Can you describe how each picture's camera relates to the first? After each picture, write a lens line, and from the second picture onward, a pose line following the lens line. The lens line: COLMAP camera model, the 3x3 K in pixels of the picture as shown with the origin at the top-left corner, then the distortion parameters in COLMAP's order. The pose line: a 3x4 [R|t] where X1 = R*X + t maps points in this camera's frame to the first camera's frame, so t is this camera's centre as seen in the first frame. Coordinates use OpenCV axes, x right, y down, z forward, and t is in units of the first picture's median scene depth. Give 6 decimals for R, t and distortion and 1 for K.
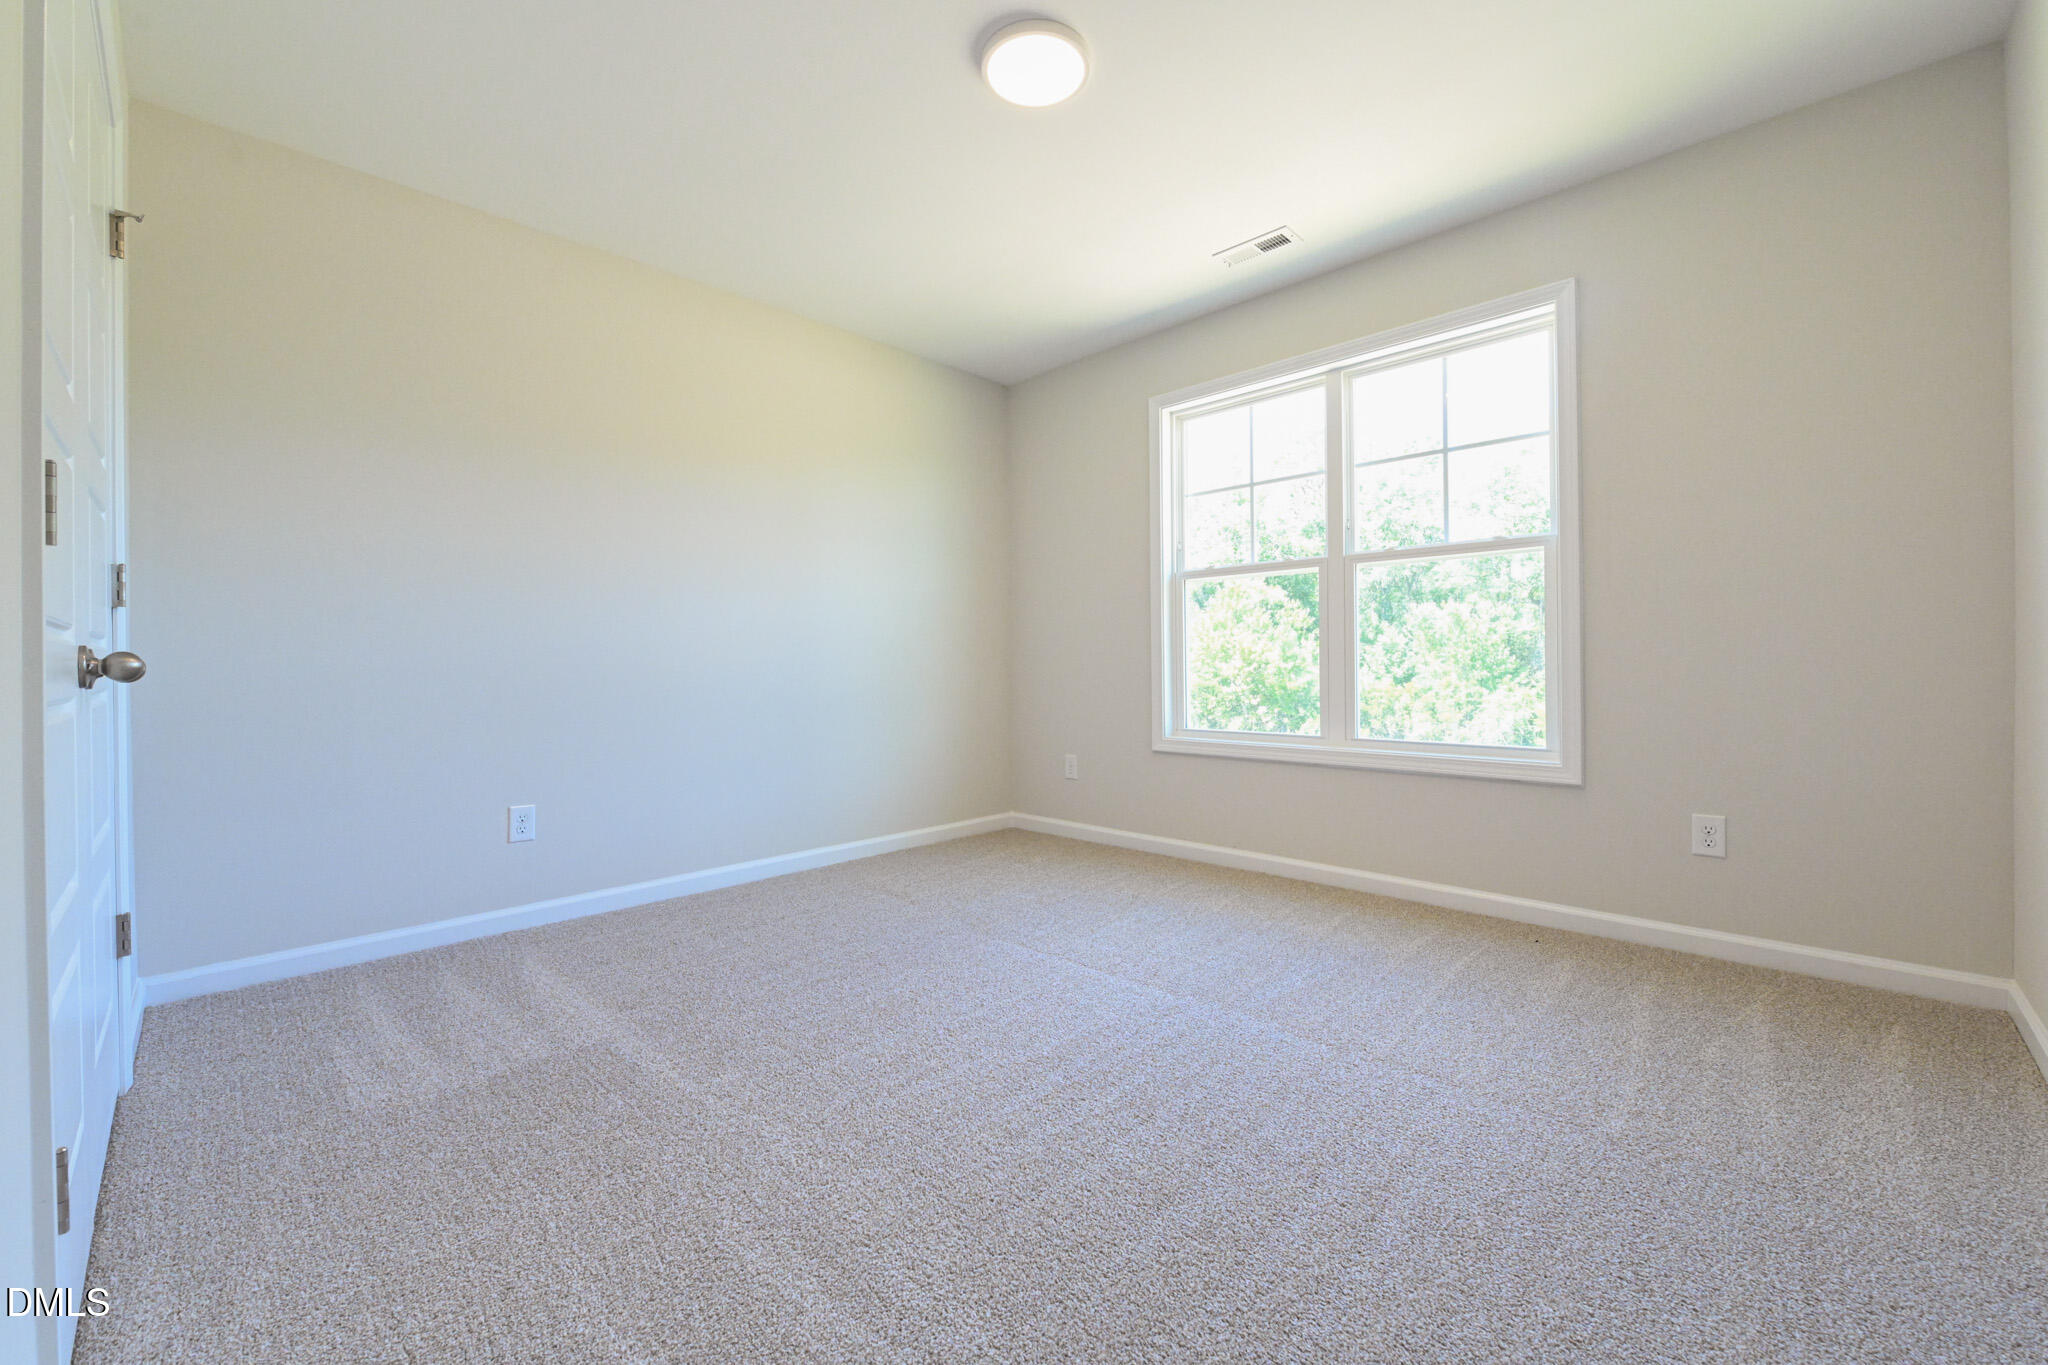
lens RADIAL K [[818.3, 0, 1034.0], [0, 818.3, 671.7], [0, 0, 1]] dist [-0.013810, -0.001377]
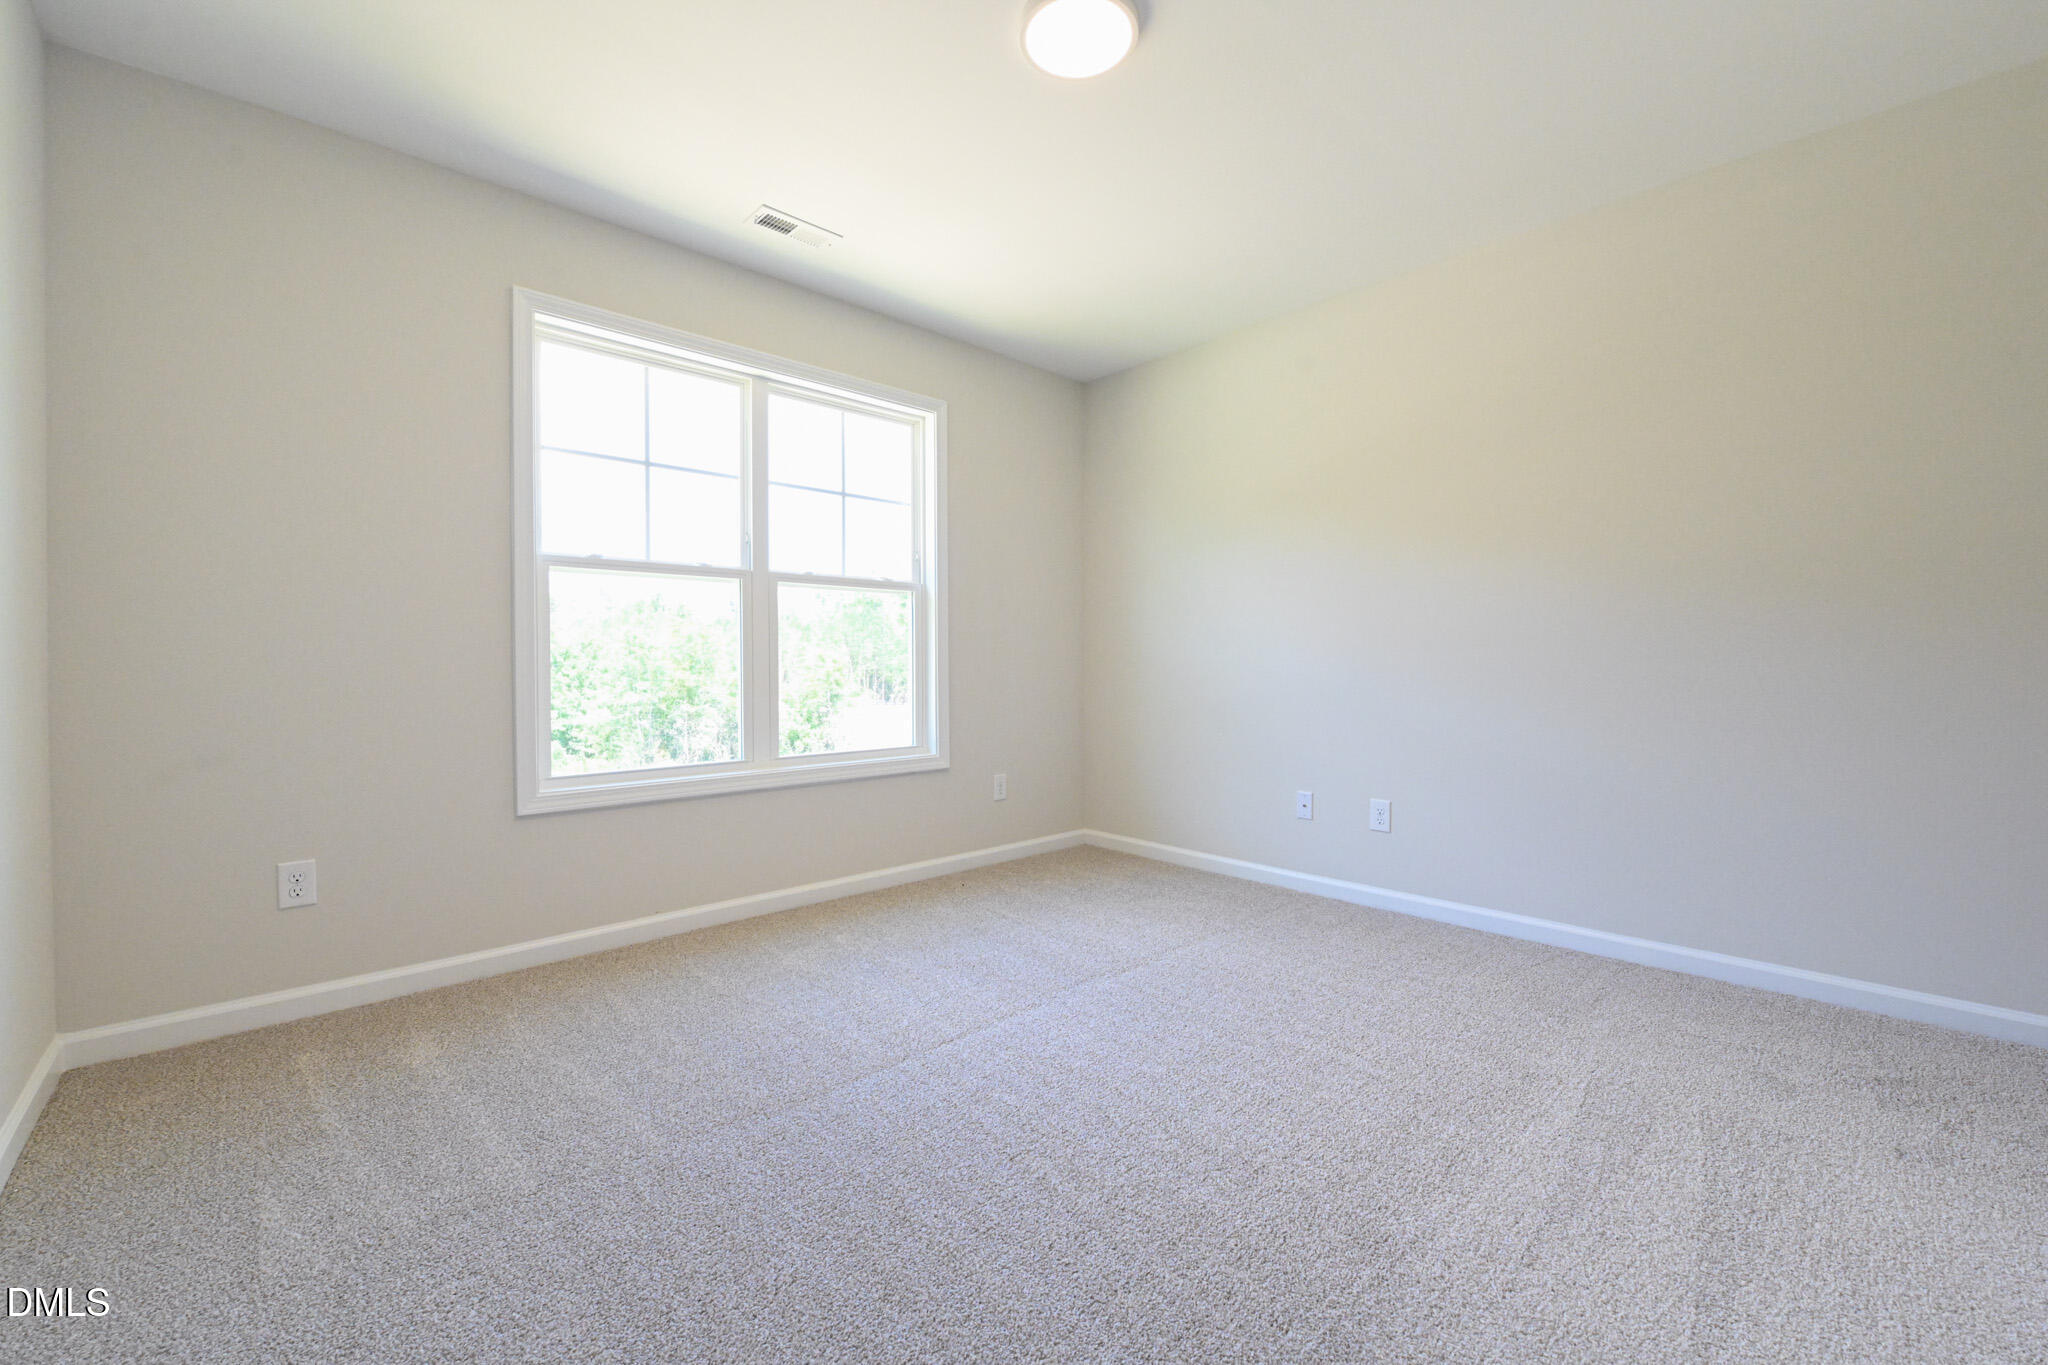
lens RADIAL K [[818.3, 0, 1048.1], [0, 818.3, 682.2], [0, 0, 1]] dist [-0.013810, -0.001377]
pose [[0.025369, -0.016510, 0.999542, -0.551478], [0.005303, 0.999852, 0.016380, -0.023419], [-0.999664, 0.004885, 0.025453, 0.597030]]
